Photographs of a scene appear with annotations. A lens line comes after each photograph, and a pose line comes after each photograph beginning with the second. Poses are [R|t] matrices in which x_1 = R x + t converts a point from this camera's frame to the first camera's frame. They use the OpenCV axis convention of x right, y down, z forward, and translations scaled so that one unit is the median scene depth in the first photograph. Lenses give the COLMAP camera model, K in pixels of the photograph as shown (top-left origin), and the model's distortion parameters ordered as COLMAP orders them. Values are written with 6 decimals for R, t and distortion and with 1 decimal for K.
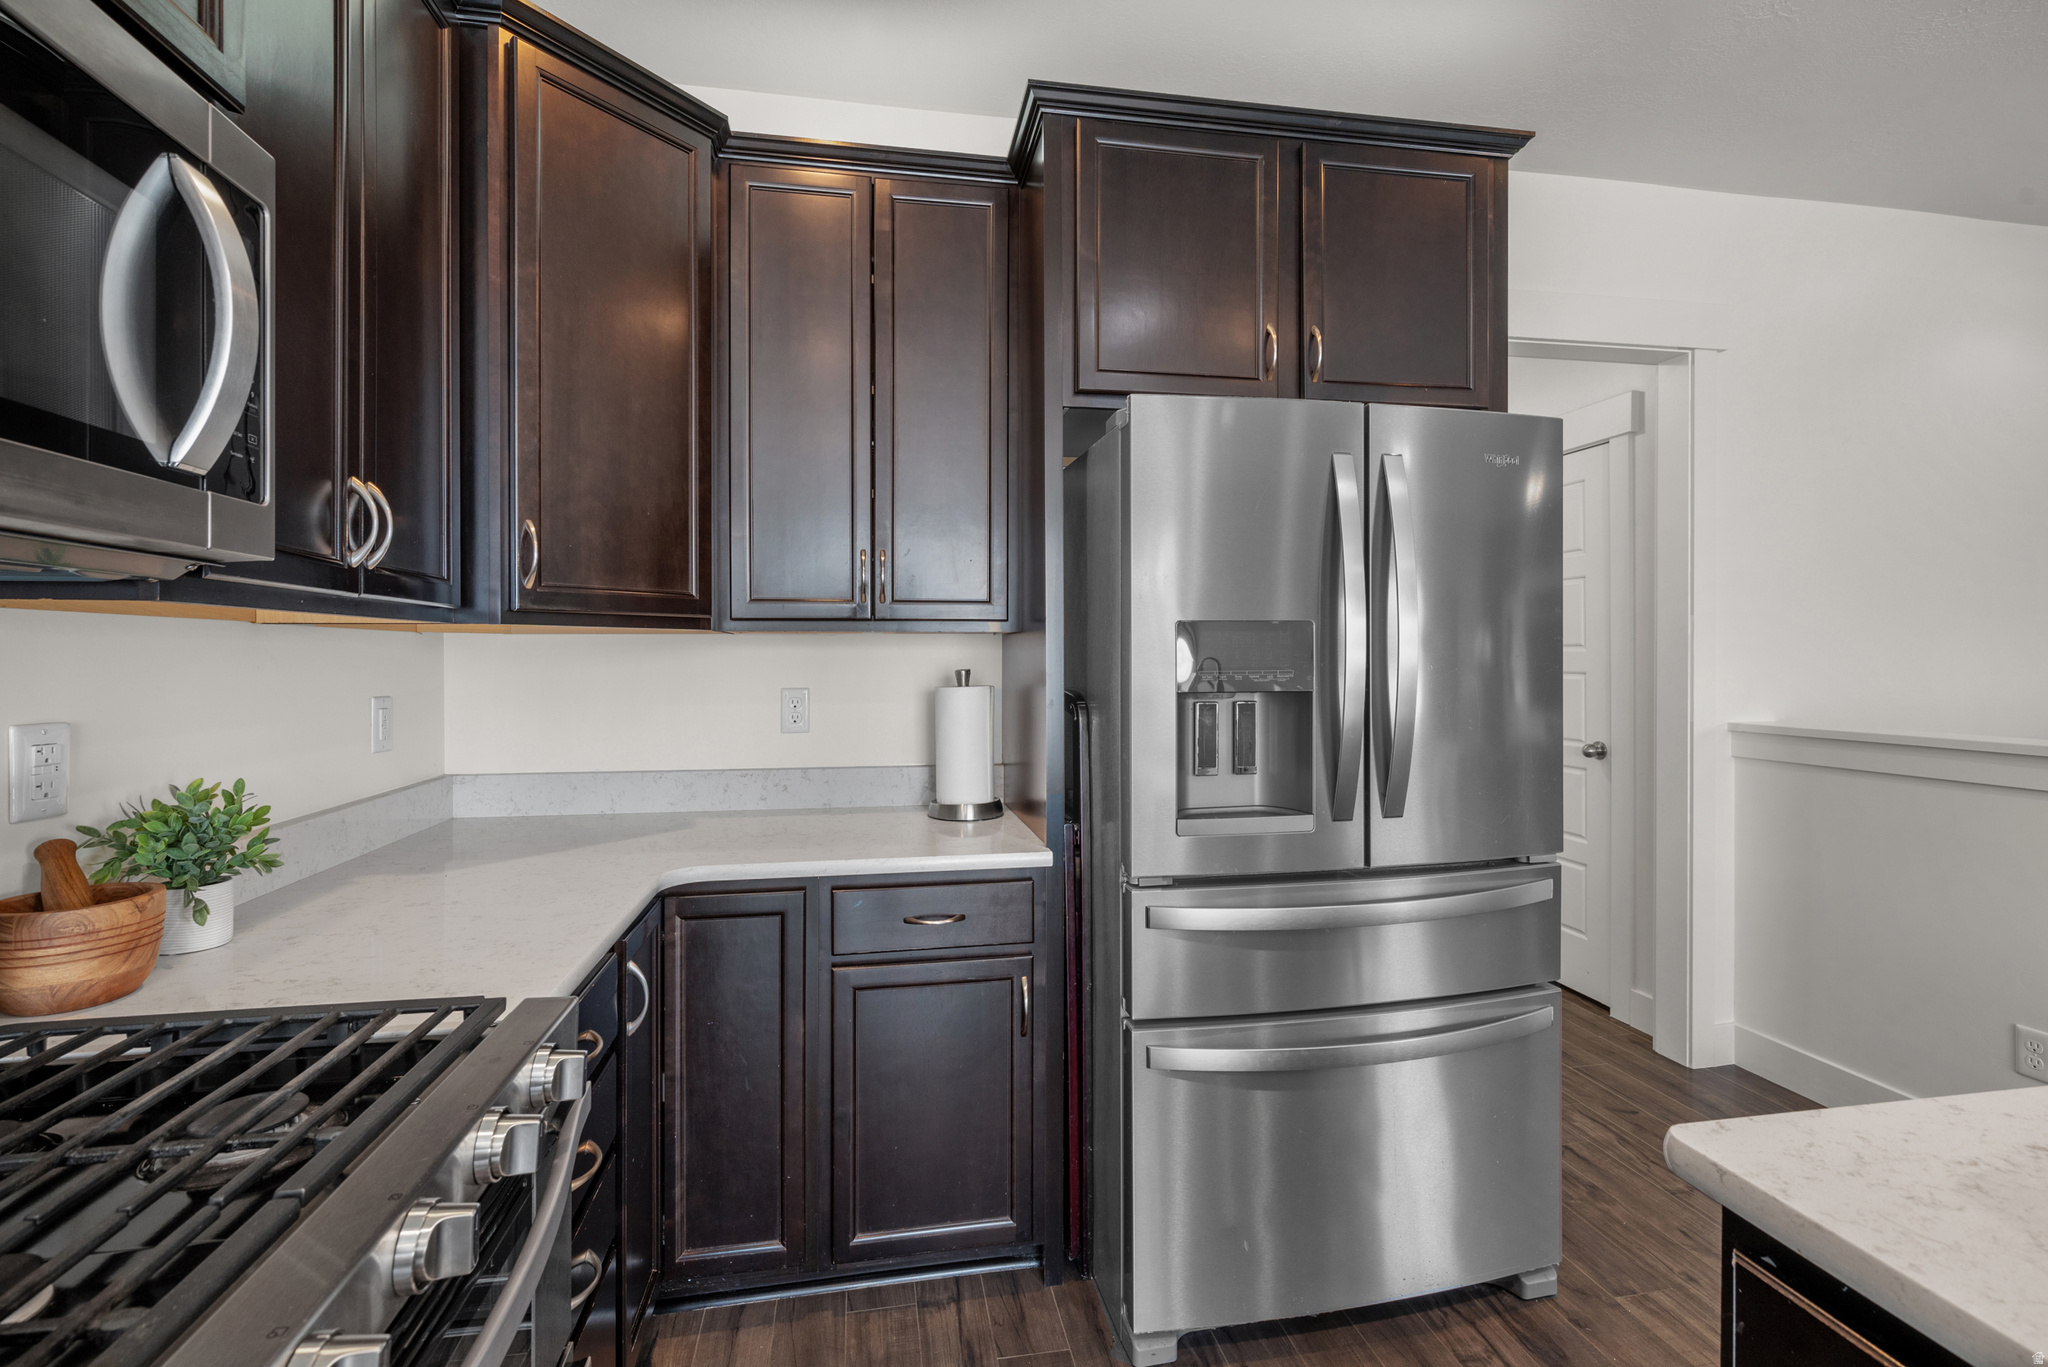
lens RADIAL K [[908.6, 0, 1028.4], [0, 908.6, 657.7], [0, 0, 1]] dist [0.001213, -0.000038]
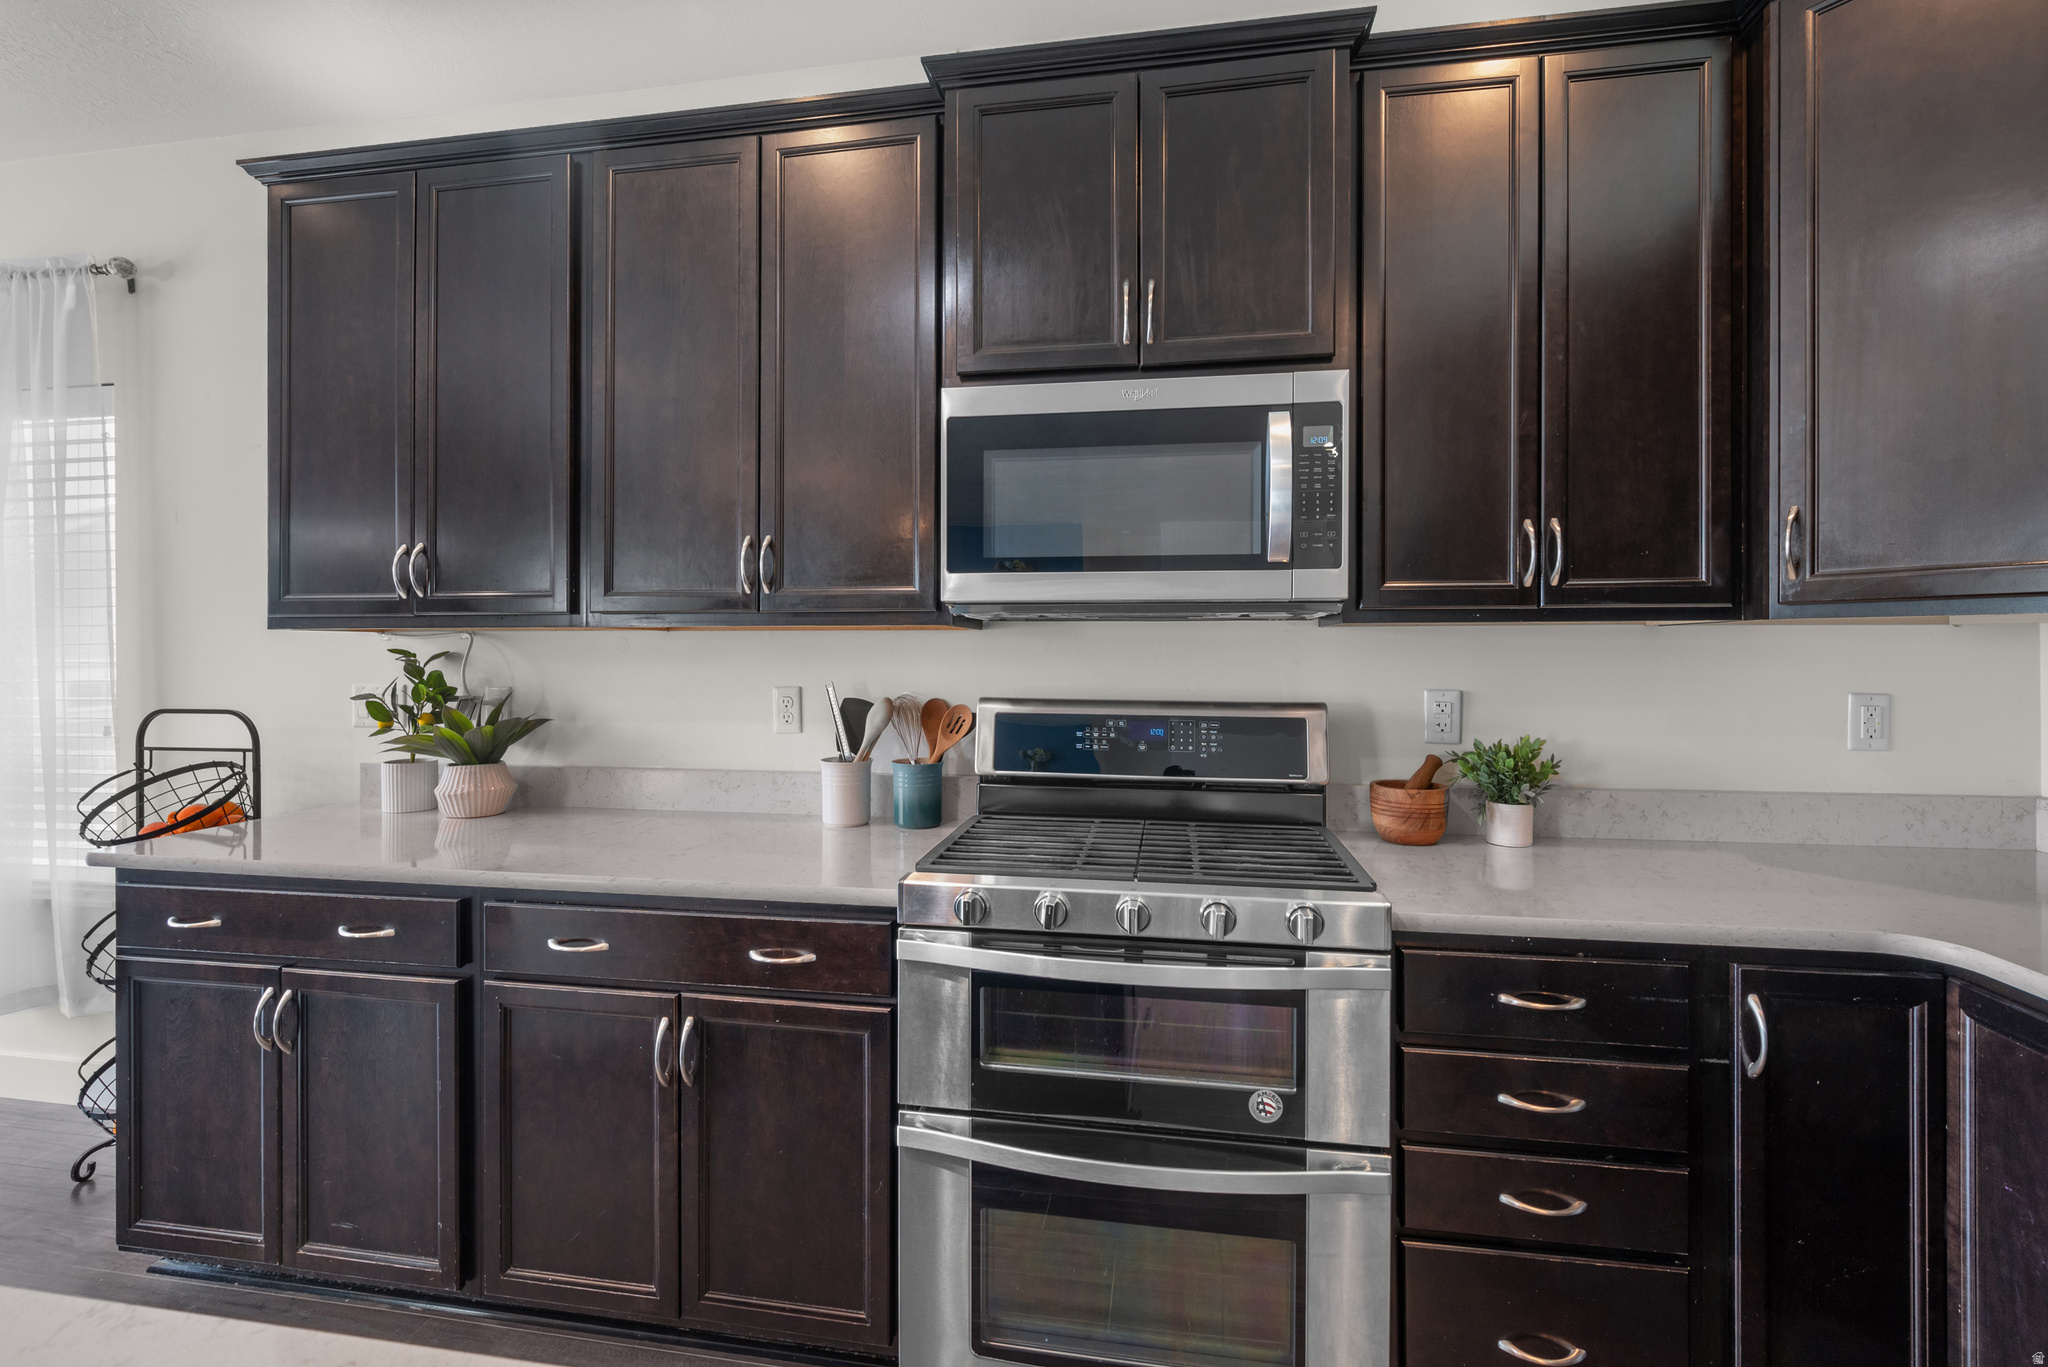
lens RADIAL K [[886.6, 0, 1022.8], [0, 886.6, 651.8], [0, 0, 1]] dist [0.002642, 0.000314]
pose [[-0.338473, -0.000356, -0.940976, 0.503877], [-0.000363, 1.000000, -0.000248, -0.001454], [0.940976, 0.000257, -0.338473, 0.497078]]
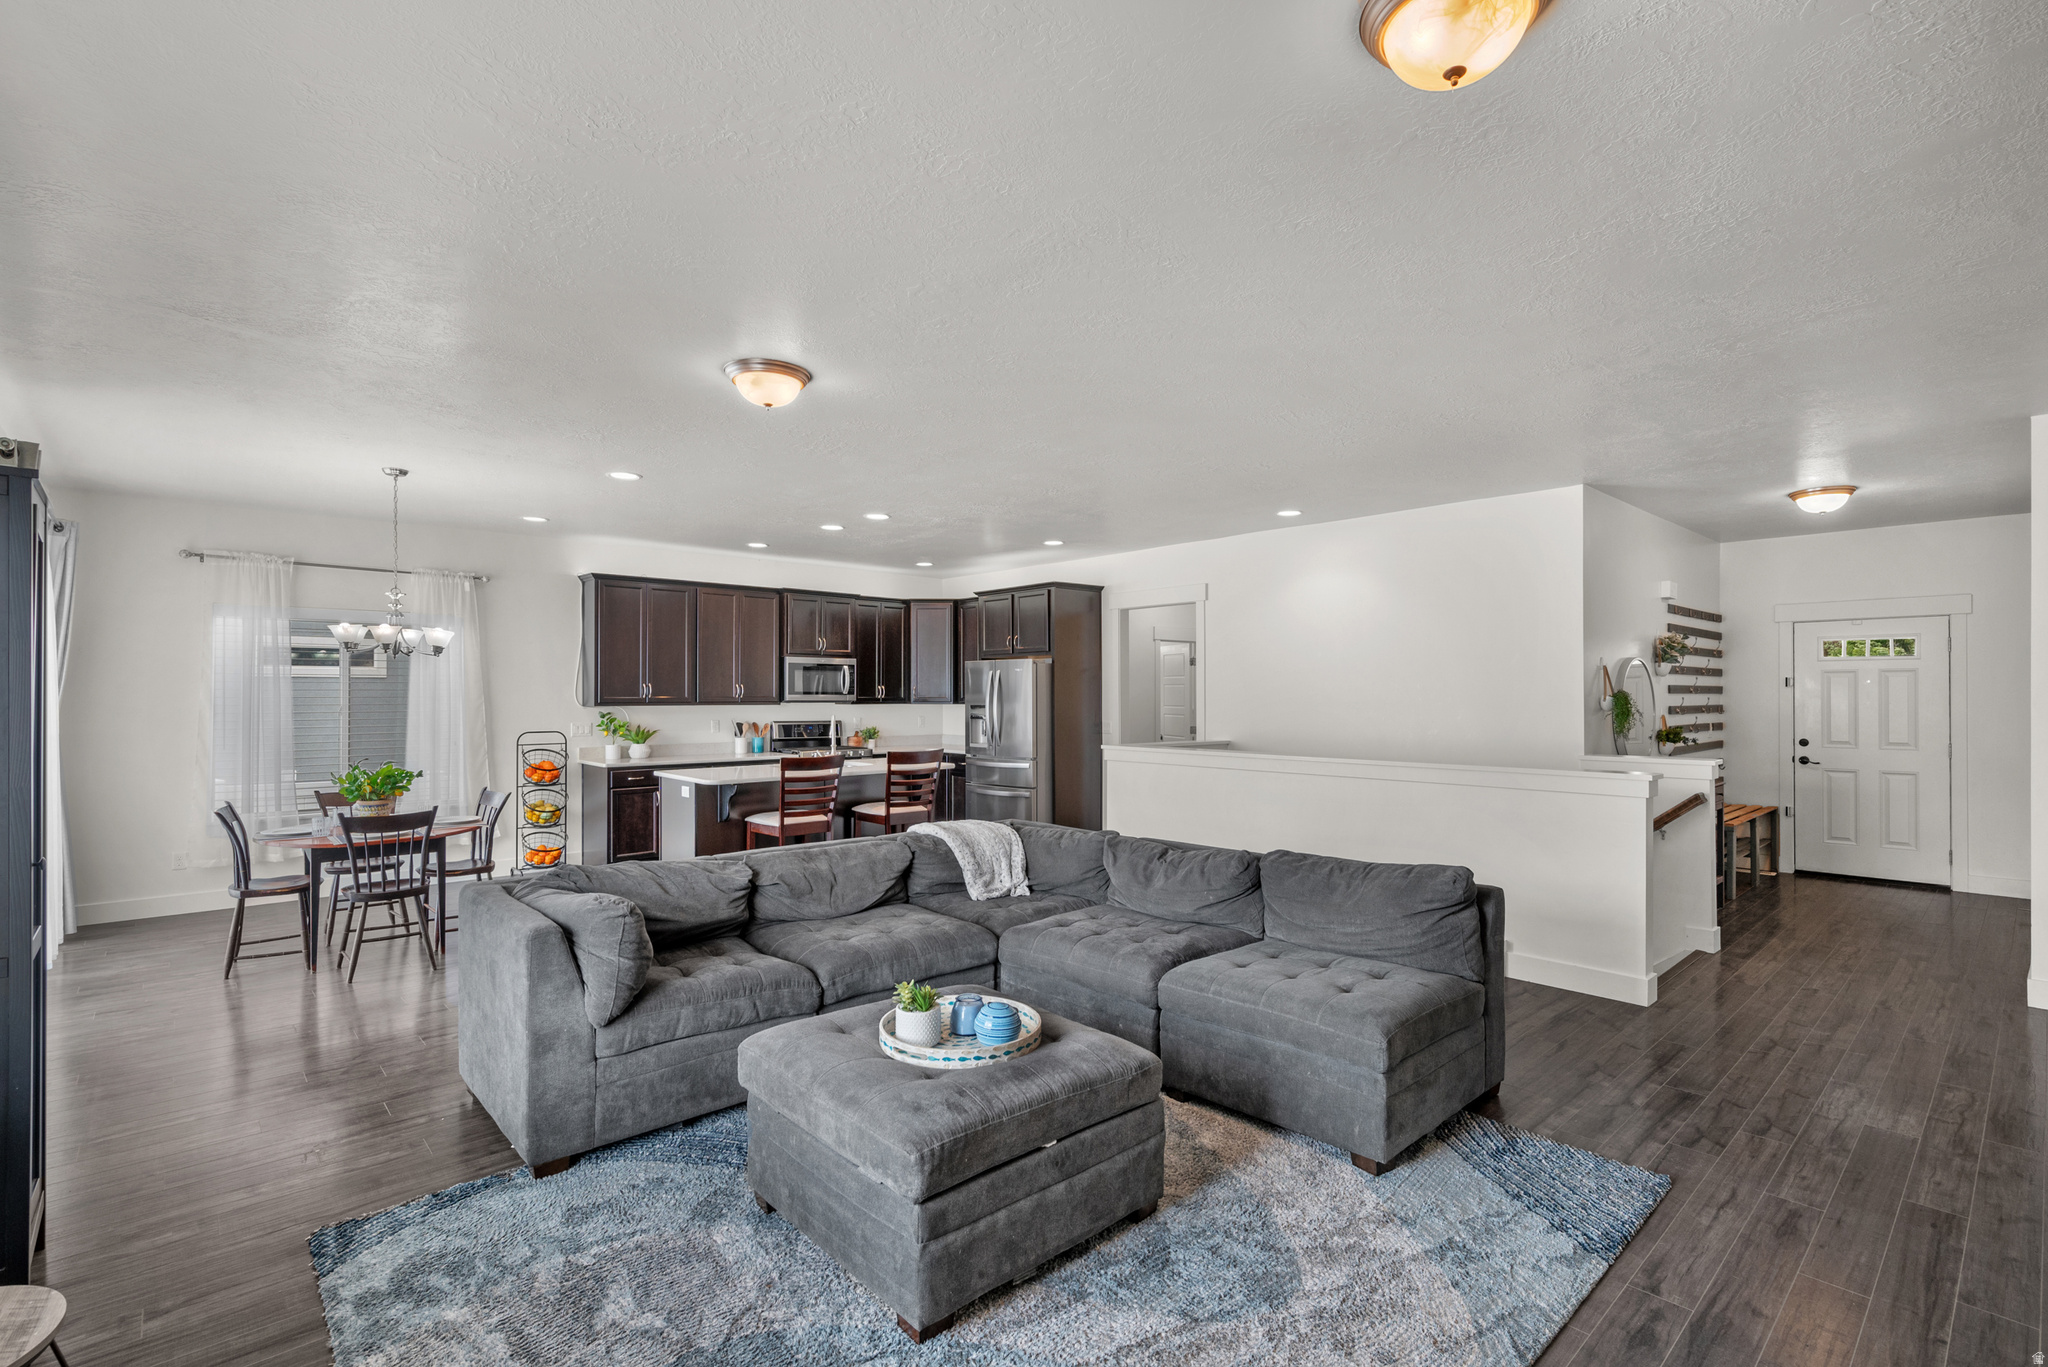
lens RADIAL K [[948.5, 0, 1029.2], [0, 948.5, 694.6], [0, 0, 1]] dist [0.004254, 0.000522]
pose [[0.531878, 0.004123, -0.846811, 4.383315], [-0.003864, 0.999990, 0.002442, -0.100167], [0.846812, 0.001974, 0.531888, -1.415870]]
